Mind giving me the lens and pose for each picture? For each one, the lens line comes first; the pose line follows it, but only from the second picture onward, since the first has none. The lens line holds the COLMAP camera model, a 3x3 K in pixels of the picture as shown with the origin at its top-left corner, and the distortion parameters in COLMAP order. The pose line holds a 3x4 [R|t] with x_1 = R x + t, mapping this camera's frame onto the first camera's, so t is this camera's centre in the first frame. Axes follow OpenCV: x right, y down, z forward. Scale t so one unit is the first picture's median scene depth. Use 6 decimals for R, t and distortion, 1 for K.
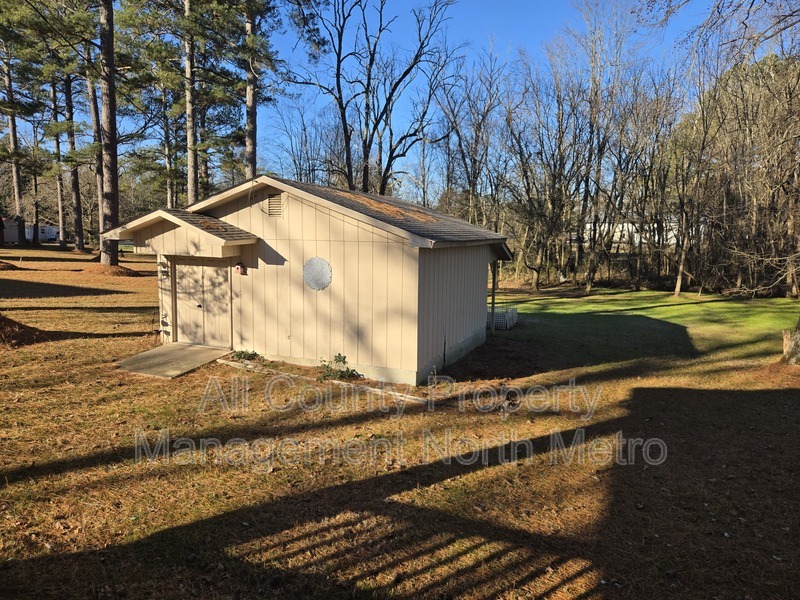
lens RADIAL K [[536.4, 0, 397.8], [0, 536.4, 298.6], [0, 0, 1]] dist [0.066324, -0.046531]
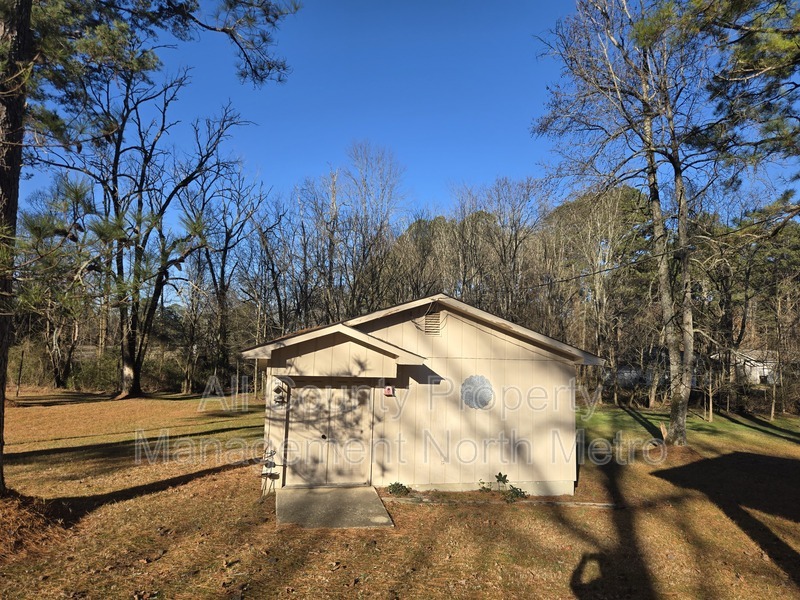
lens RADIAL K [[536.4, 0, 401.3], [0, 536.4, 297.7], [0, 0, 1]] dist [0.066324, -0.046531]
pose [[0.807135, 0.060406, 0.587268, -0.769769], [0.061419, 0.980762, -0.185294, -0.034916], [-0.587163, 0.185626, 0.787897, 0.222086]]
